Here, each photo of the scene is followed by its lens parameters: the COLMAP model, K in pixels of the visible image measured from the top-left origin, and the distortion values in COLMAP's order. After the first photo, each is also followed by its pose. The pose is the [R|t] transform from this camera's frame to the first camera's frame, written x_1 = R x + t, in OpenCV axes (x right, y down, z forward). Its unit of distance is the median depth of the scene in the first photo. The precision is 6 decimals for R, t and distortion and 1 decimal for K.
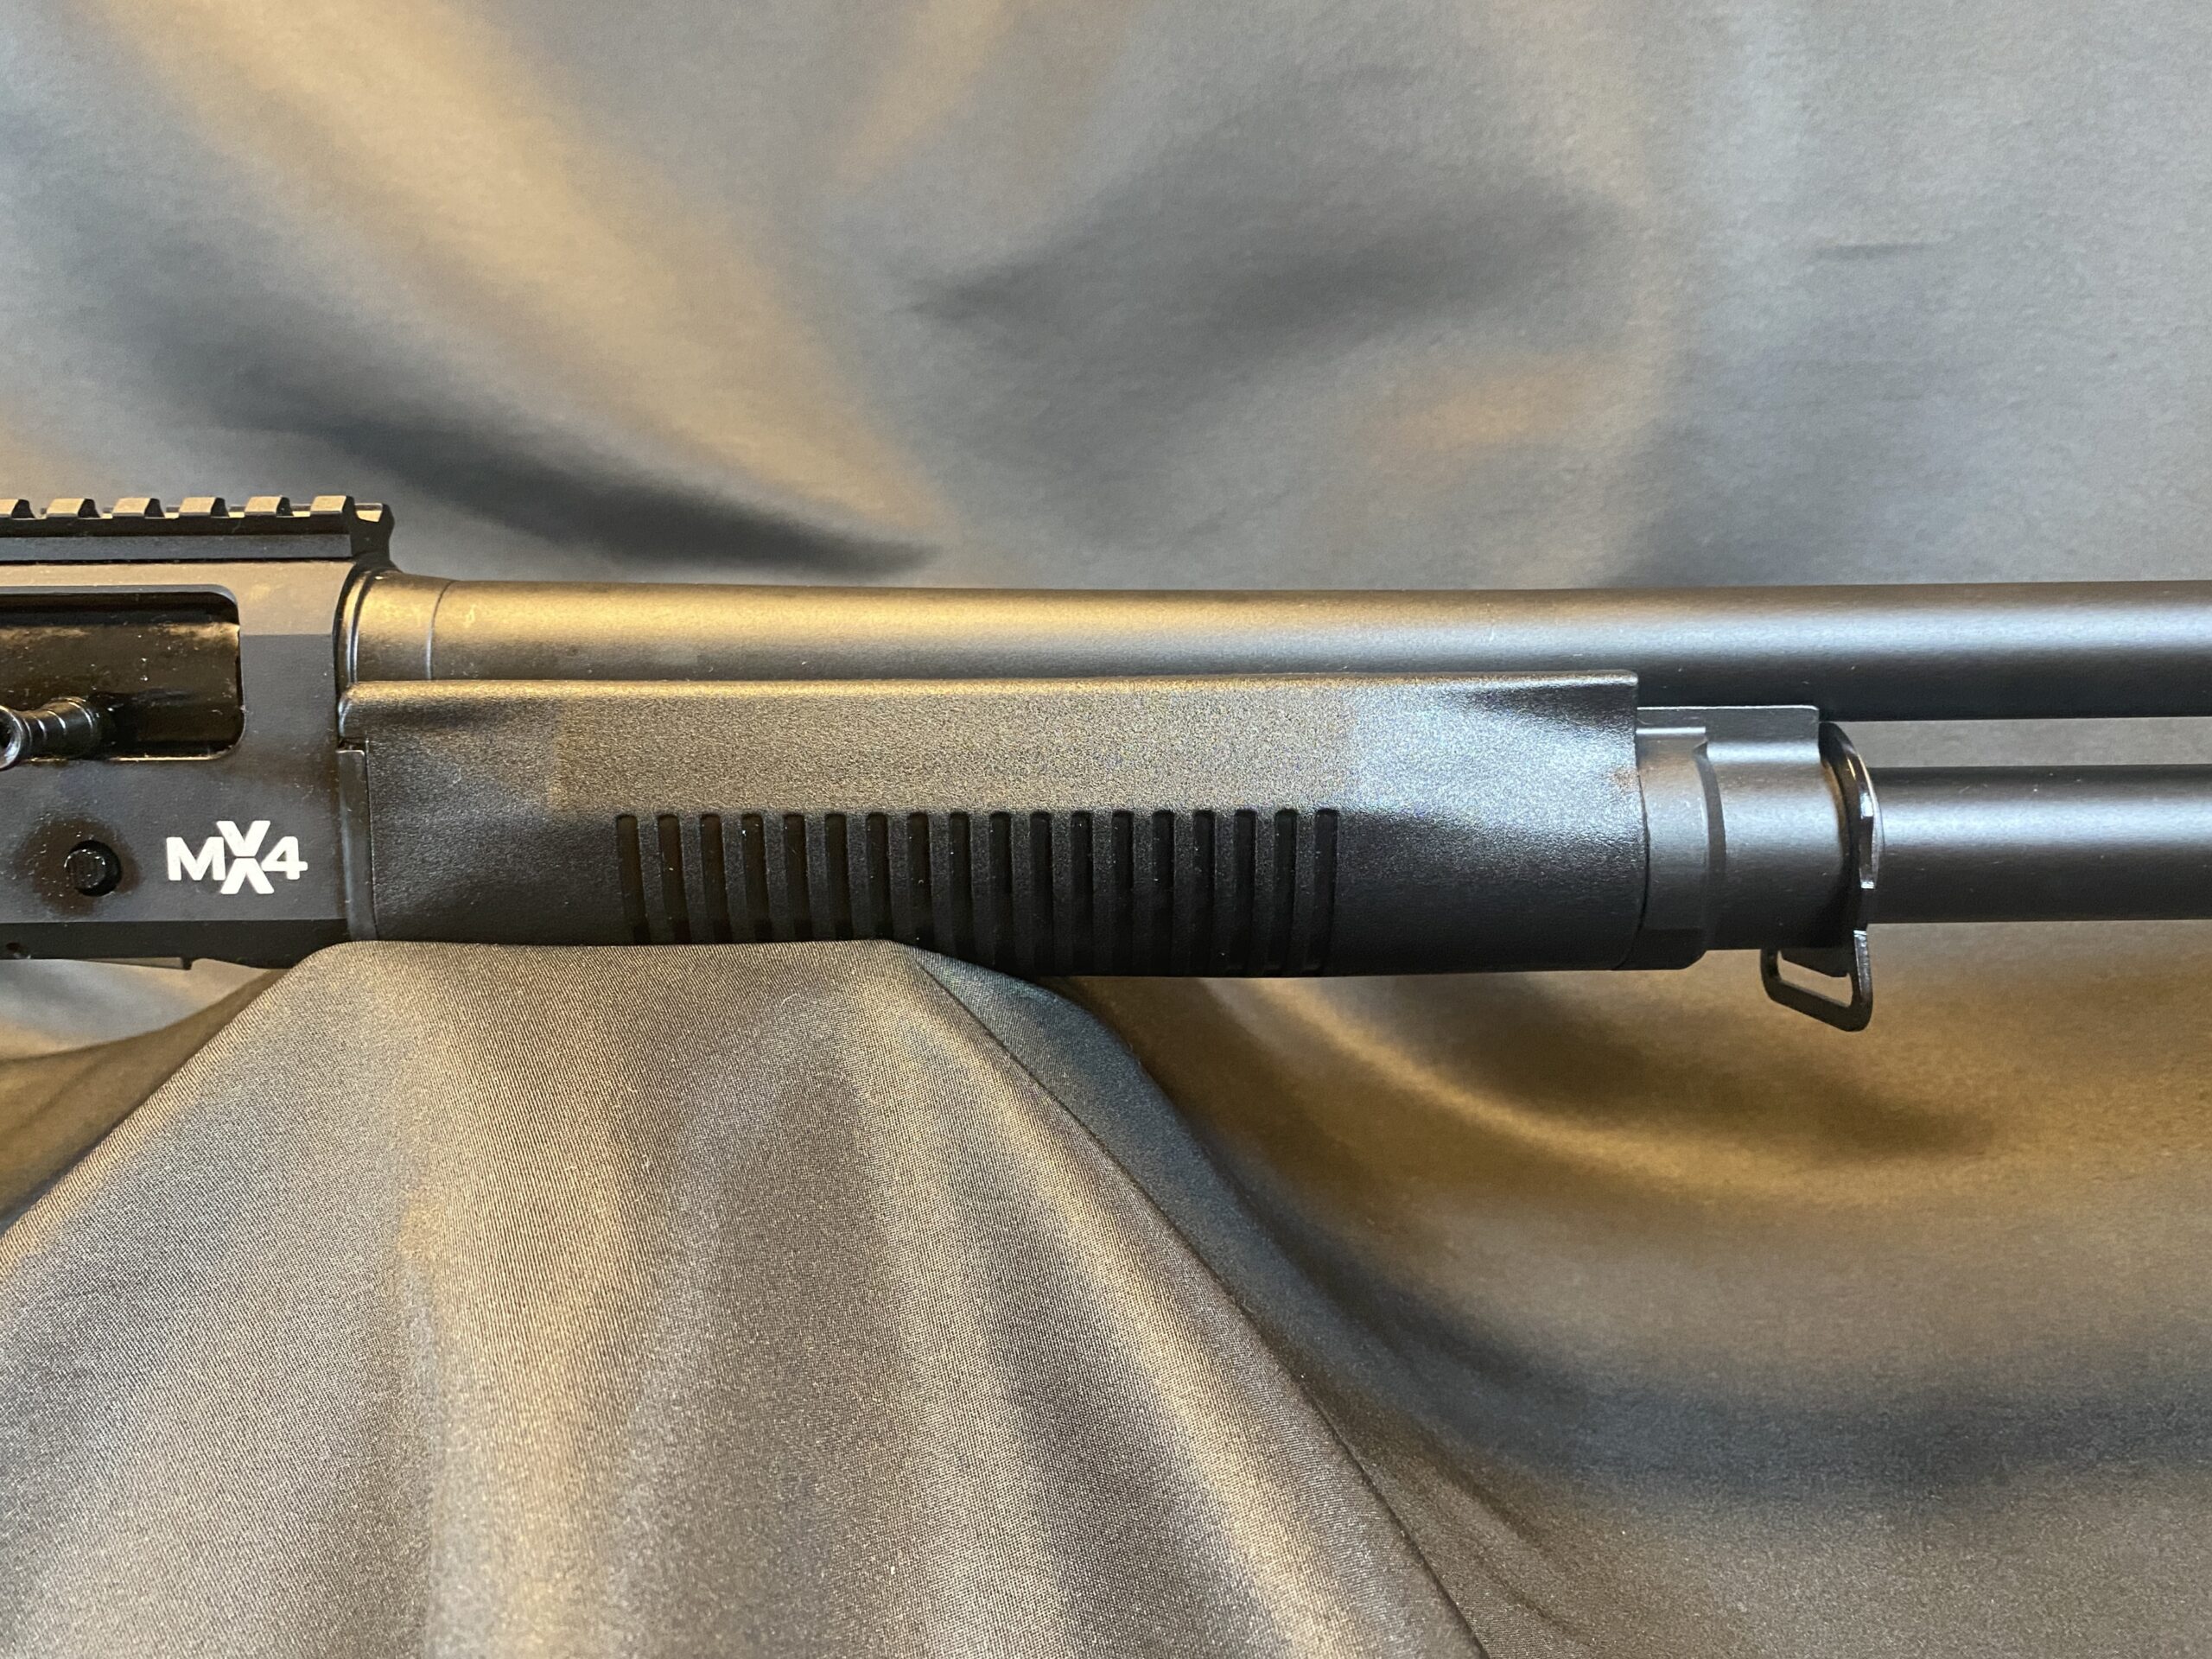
lens RADIAL K [[1661.2, 0, 1106.0], [0, 1661.2, 829.5], [0, 0, 1]] dist [-0.000467, -0.006768]
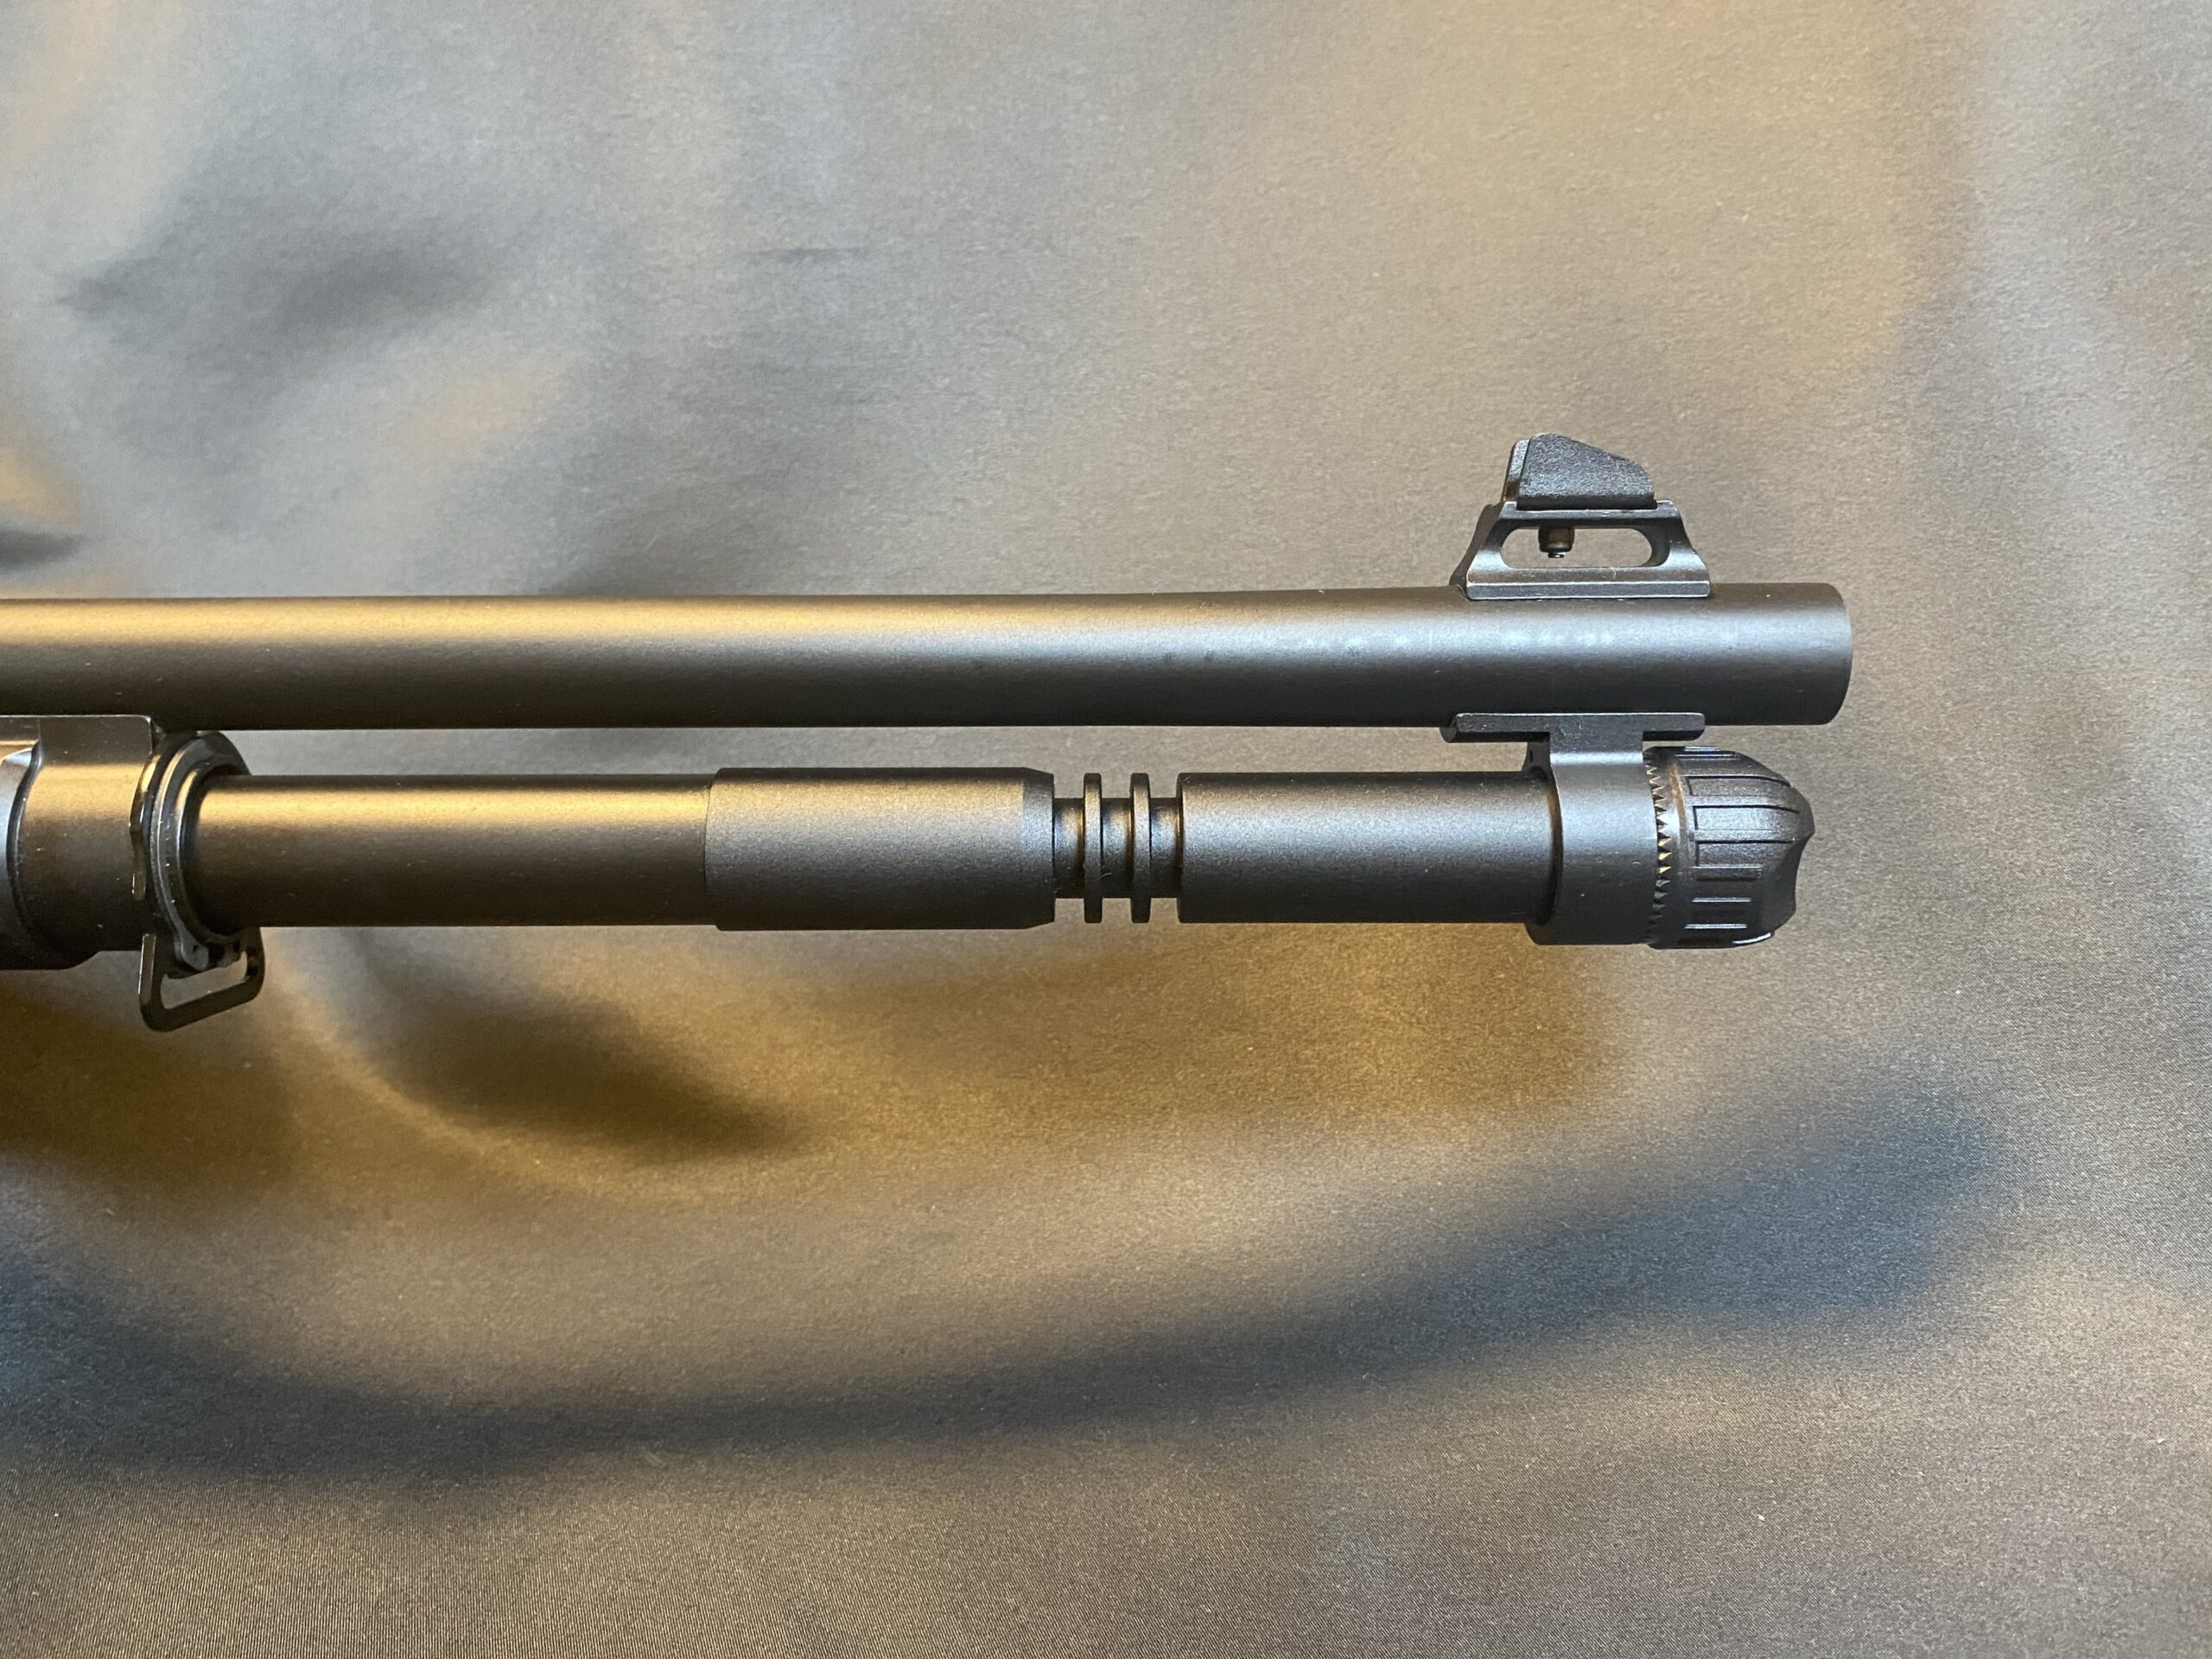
lens RADIAL K [[1661.2, 0, 1106.0], [0, 1661.2, 829.5], [0, 0, 1]] dist [-0.000467, -0.006768]
pose [[0.999544, 0.016392, -0.025363, 0.668116], [-0.016026, 0.999766, 0.014563, -0.018104], [0.025595, -0.014150, 0.999572, -0.004415]]
